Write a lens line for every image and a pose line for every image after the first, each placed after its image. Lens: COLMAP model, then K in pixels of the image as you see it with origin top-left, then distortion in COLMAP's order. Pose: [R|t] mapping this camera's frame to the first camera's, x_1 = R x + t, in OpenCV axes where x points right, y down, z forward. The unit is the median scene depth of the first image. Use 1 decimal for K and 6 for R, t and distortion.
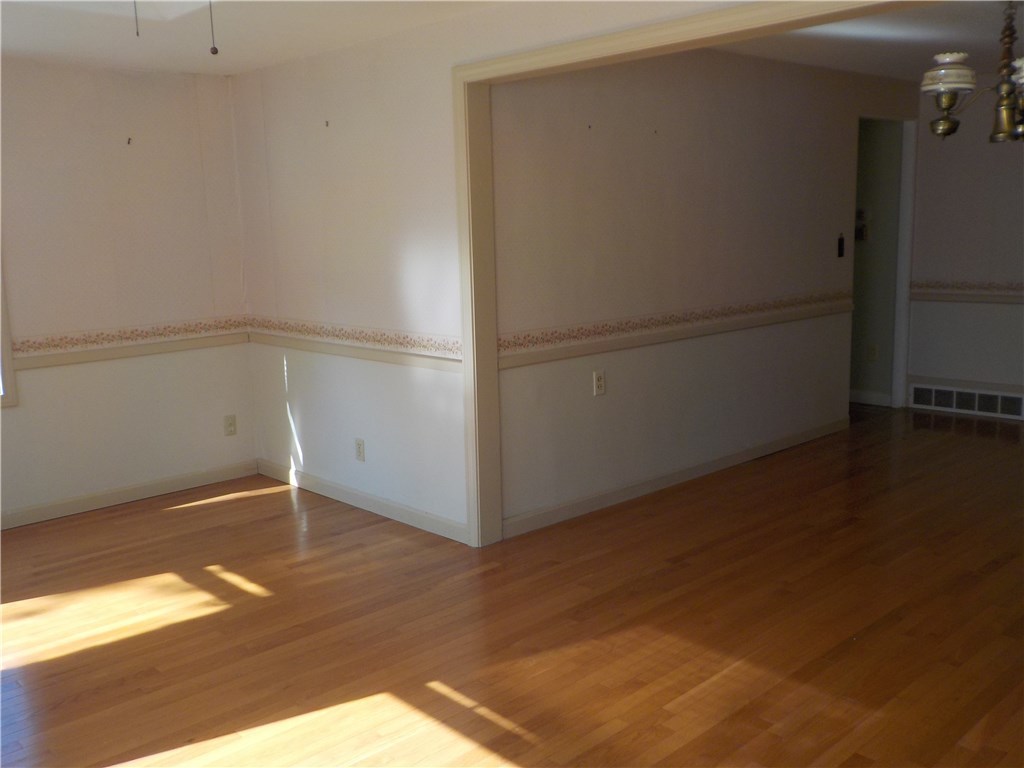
lens RADIAL K [[956.3, 0, 505.1], [0, 956.3, 384.0], [0, 0, 1]] dist [0.028613, -0.008157]
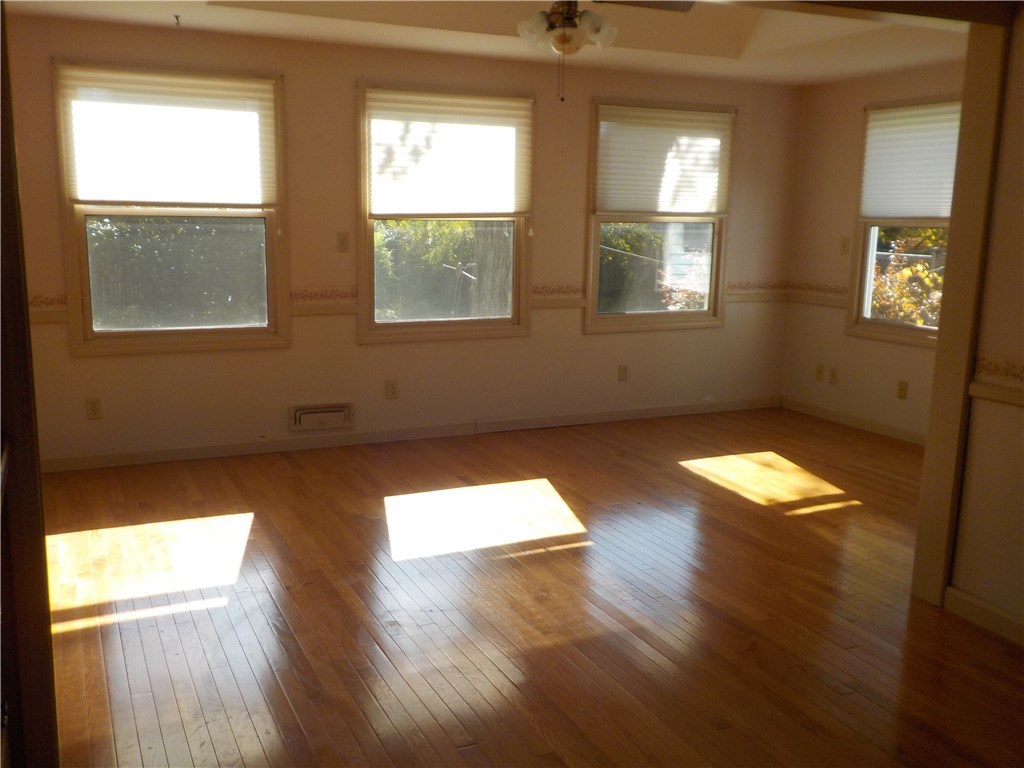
lens RADIAL K [[956.3, 0, 505.1], [0, 956.3, 384.0], [0, 0, 1]] dist [0.028613, -0.008157]
pose [[-0.303563, 0.196043, -0.932425, 0.908540], [-0.167341, 0.952424, 0.254728, -0.173919], [0.938001, 0.233359, -0.256314, 0.914092]]
